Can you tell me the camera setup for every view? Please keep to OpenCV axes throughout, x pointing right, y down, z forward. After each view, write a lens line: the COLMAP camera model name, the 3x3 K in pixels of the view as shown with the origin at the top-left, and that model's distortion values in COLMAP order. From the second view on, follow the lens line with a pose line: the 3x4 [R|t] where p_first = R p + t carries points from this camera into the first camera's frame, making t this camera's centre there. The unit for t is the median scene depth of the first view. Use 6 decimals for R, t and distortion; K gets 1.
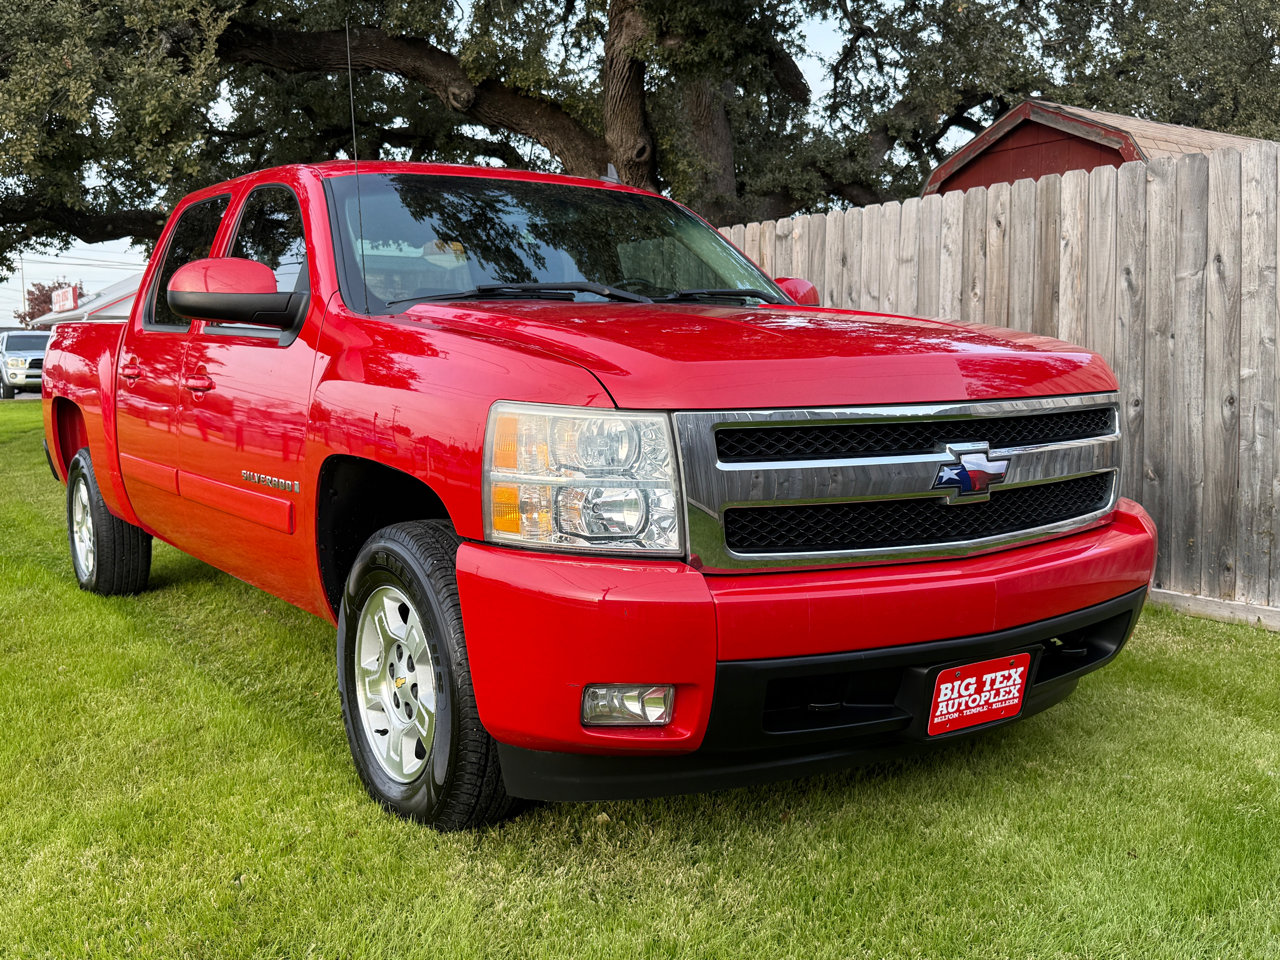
lens RADIAL K [[1243.5, 0, 636.7], [0, 1243.5, 473.6], [0, 0, 1]] dist [0.034615, 0.000000]
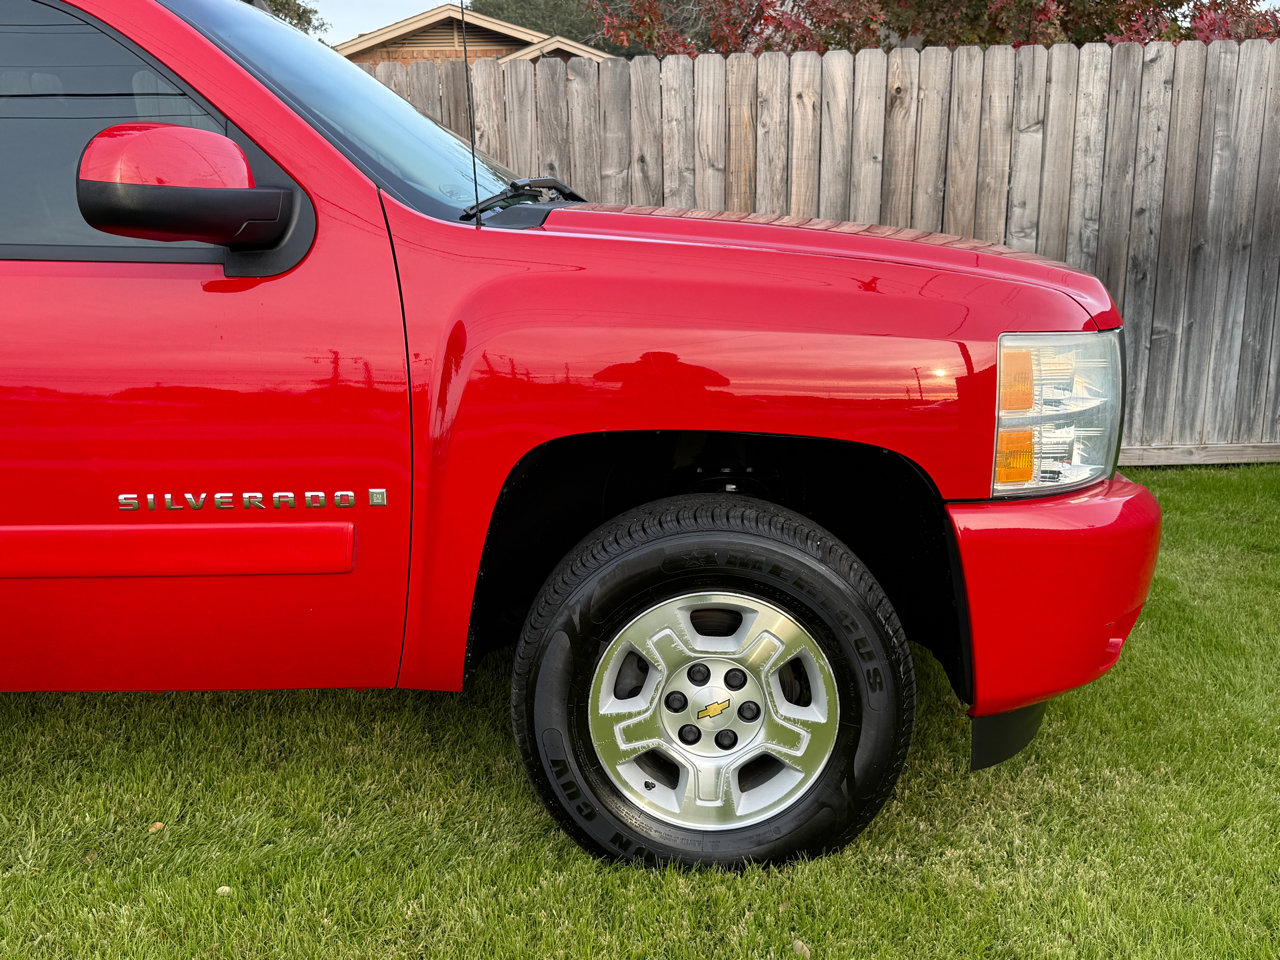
lens RADIAL K [[1237.5, 0, 638.8], [0, 1237.5, 499.8], [0, 0, 1]] dist [0.013533, 0.000000]
pose [[0.566918, -0.188538, 0.801909, -0.485066], [0.093414, 0.981891, 0.164814, -0.054734], [-0.818461, -0.018526, 0.574263, 0.360595]]
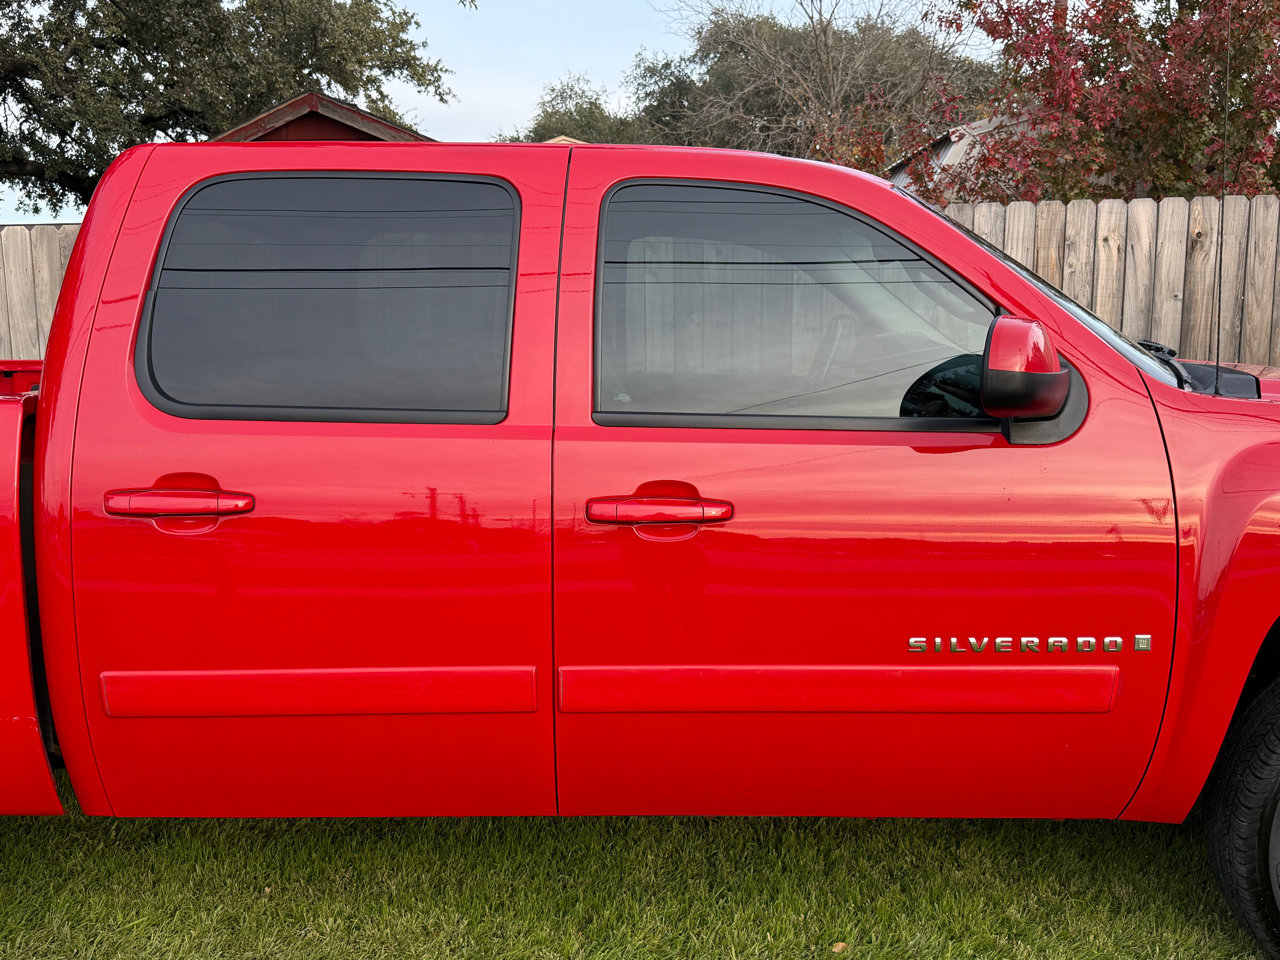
lens RADIAL K [[1246.7, 0, 633.0], [0, 1246.7, 481.0], [0, 0, 1]] dist [0.011909, 0.000000]
pose [[0.578827, -0.106944, 0.808407, -0.687447], [0.089128, 0.993721, 0.067642, -0.105099], [-0.810565, 0.032898, 0.584724, 0.561198]]
